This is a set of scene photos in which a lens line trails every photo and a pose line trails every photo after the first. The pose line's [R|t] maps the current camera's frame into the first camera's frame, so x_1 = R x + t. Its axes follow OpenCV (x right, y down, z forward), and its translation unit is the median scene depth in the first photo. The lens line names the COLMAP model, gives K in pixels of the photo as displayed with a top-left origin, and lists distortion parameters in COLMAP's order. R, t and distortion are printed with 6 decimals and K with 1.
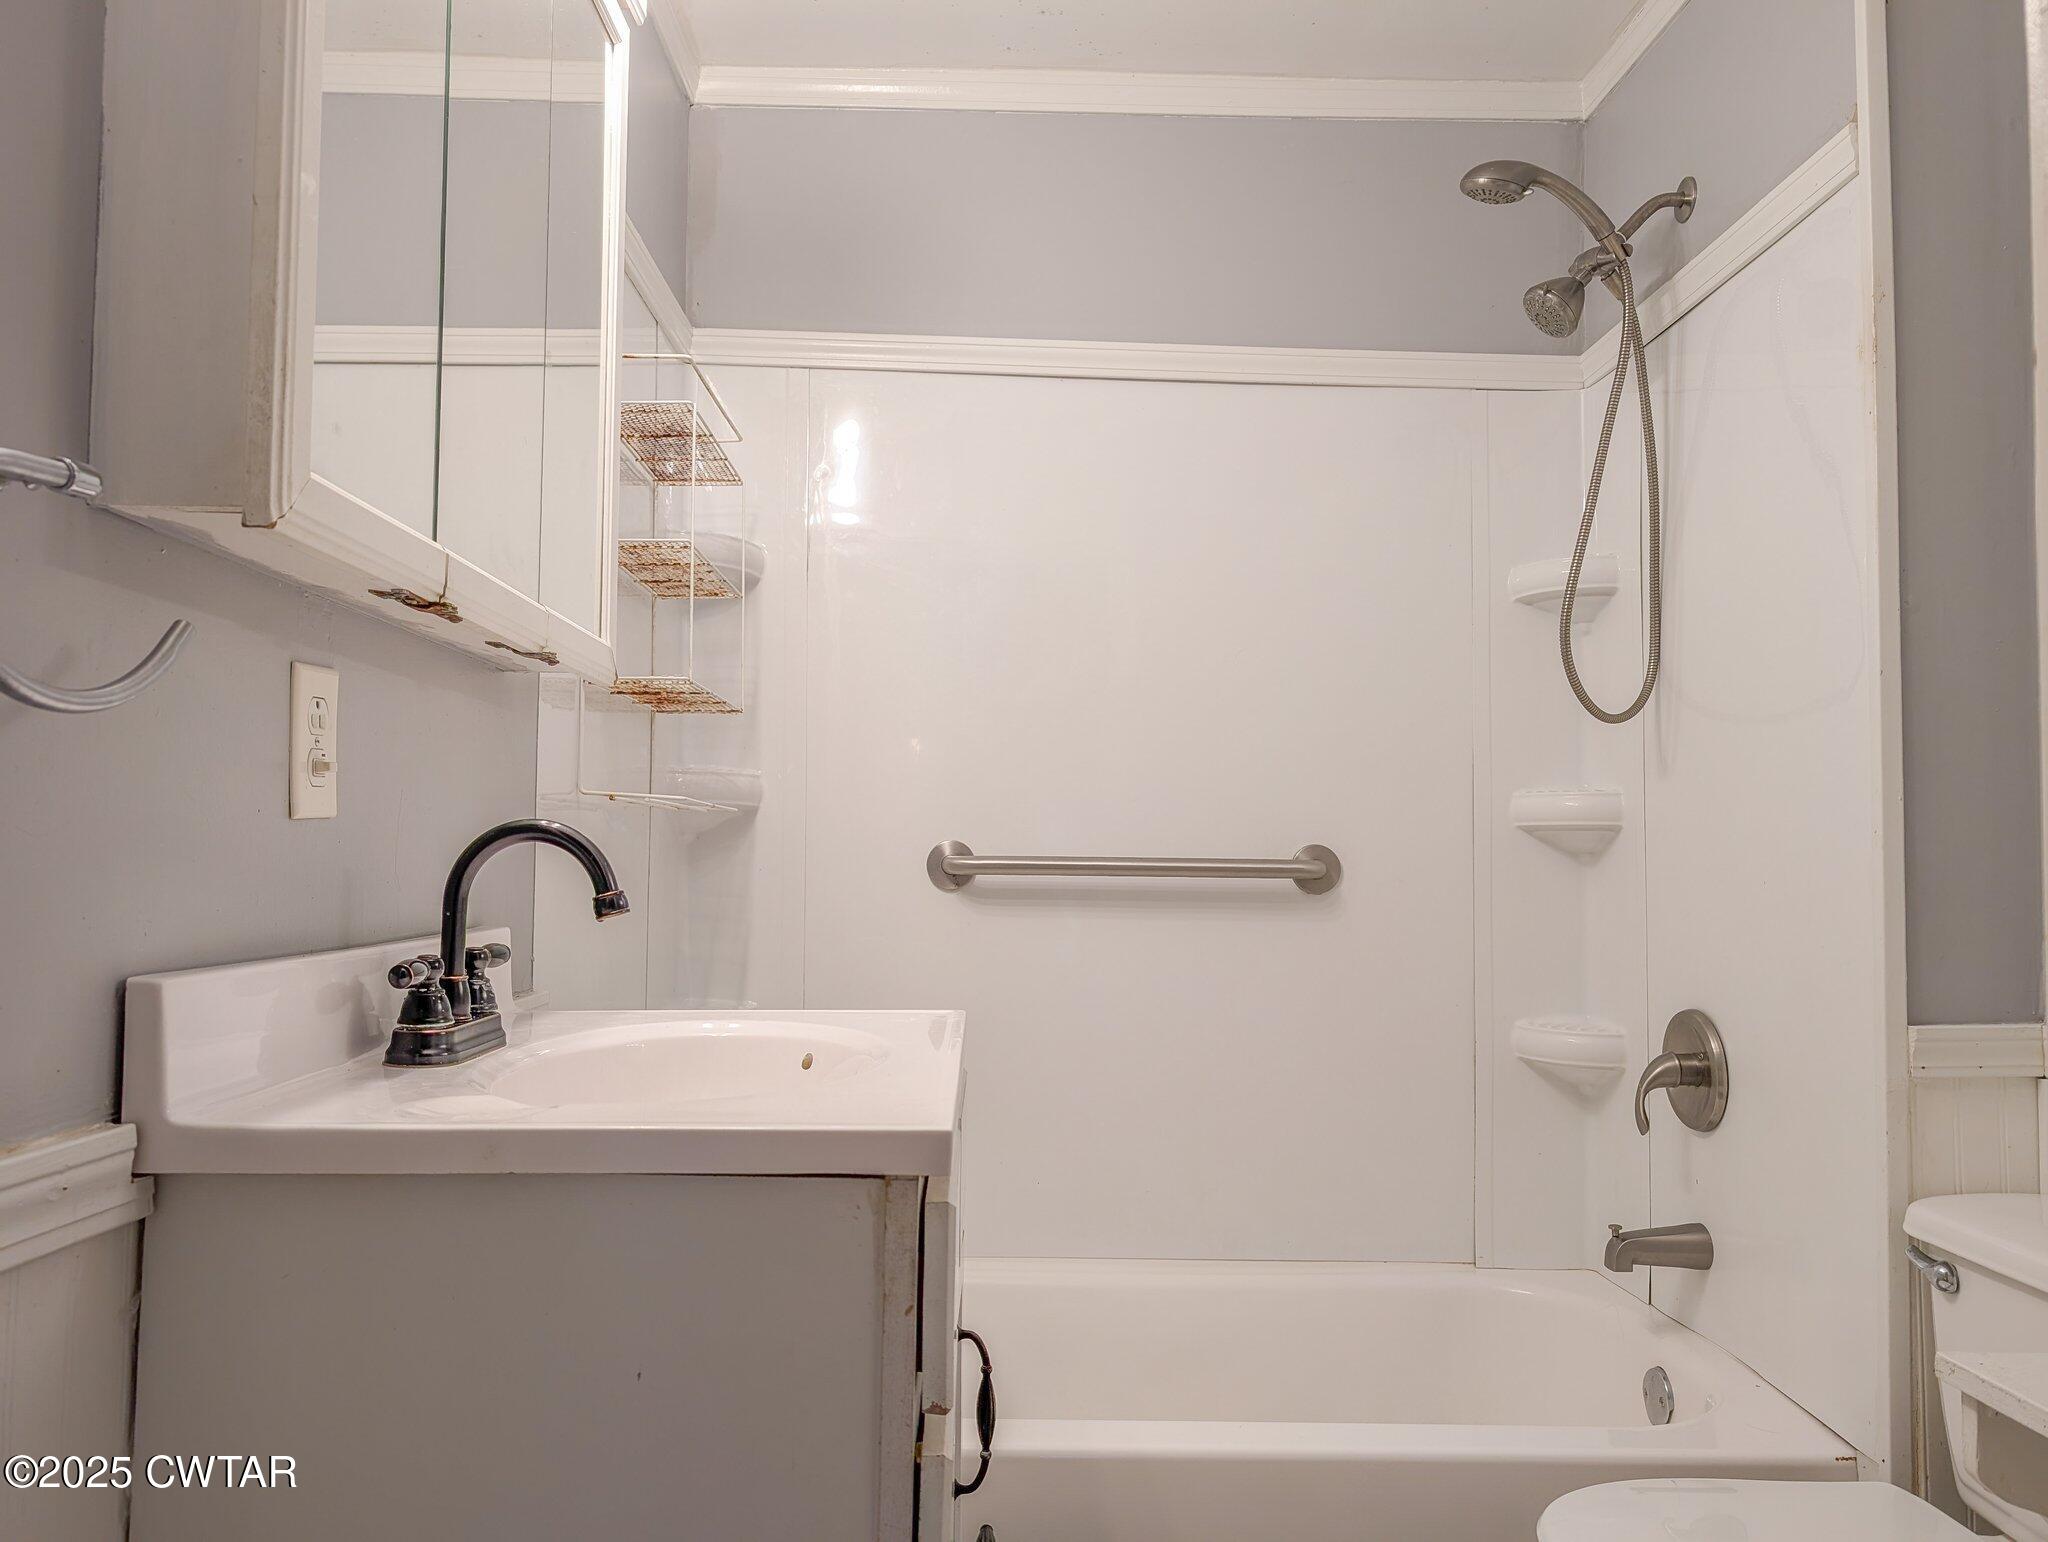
lens RADIAL K [[1453.3, 0, 1022.6], [0, 1453.3, 772.9], [0, 0, 1]] dist [0.018582, -0.022594]
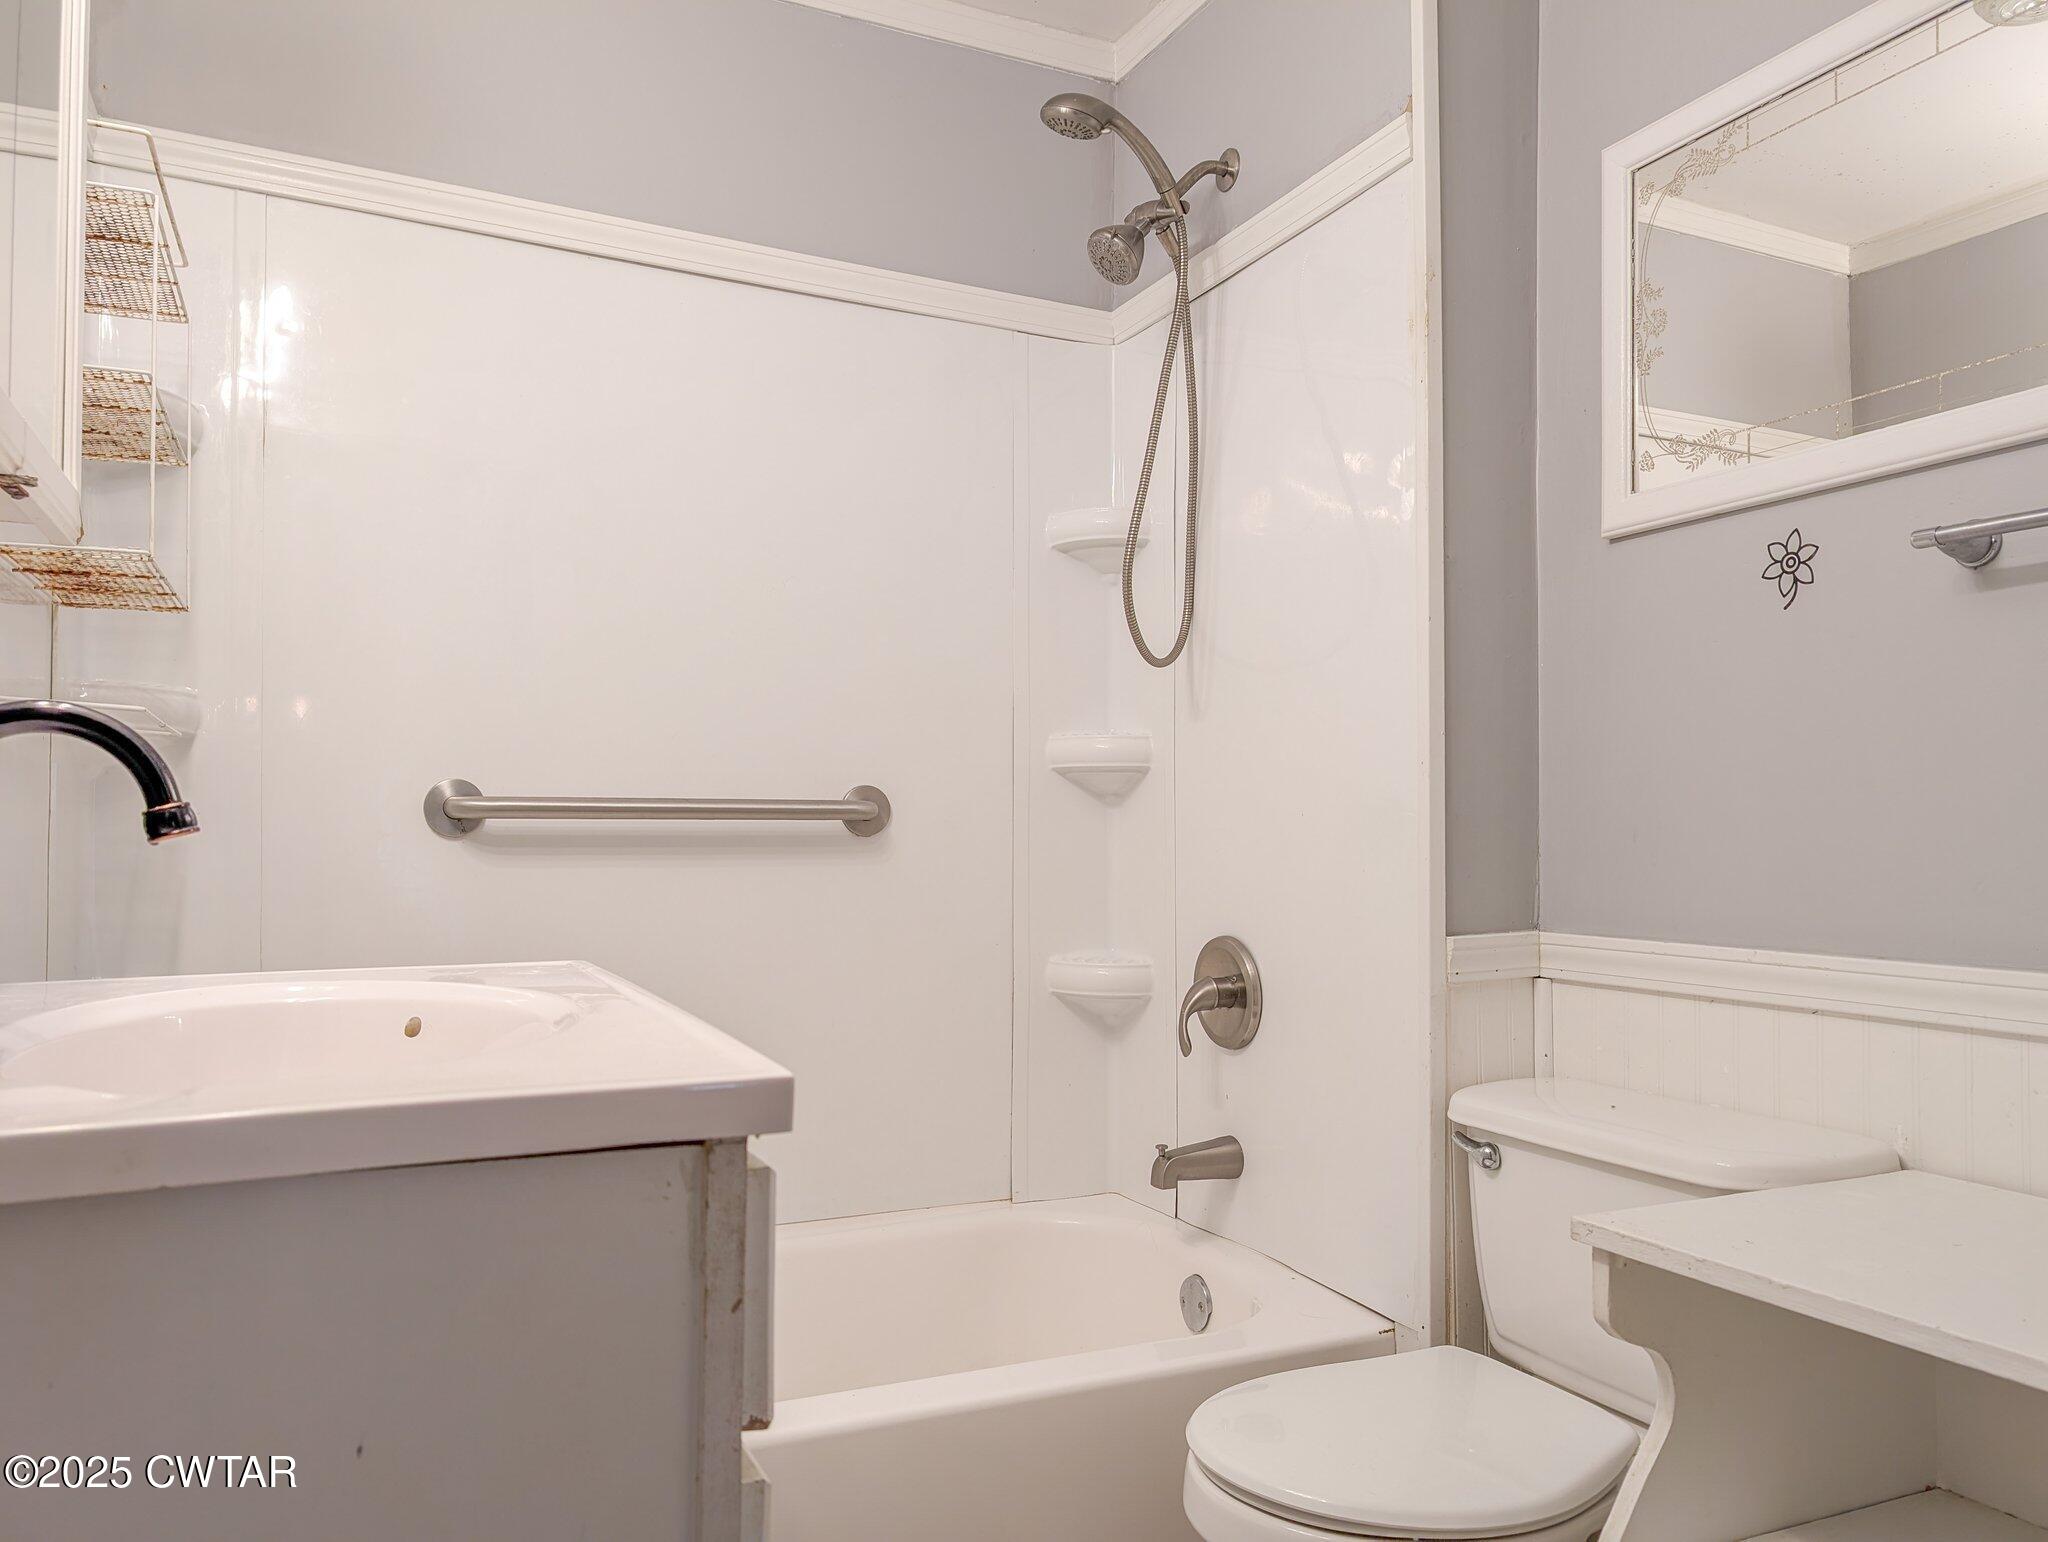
lens RADIAL K [[1453.3, 0, 1024.2], [0, 1453.3, 778.1], [0, 0, 1]] dist [0.018582, -0.022594]
pose [[0.911113, 0.006592, 0.412103, -0.115680], [-0.016372, 0.999662, 0.020205, 0.028067], [-0.411830, -0.025156, 0.910913, 0.097730]]
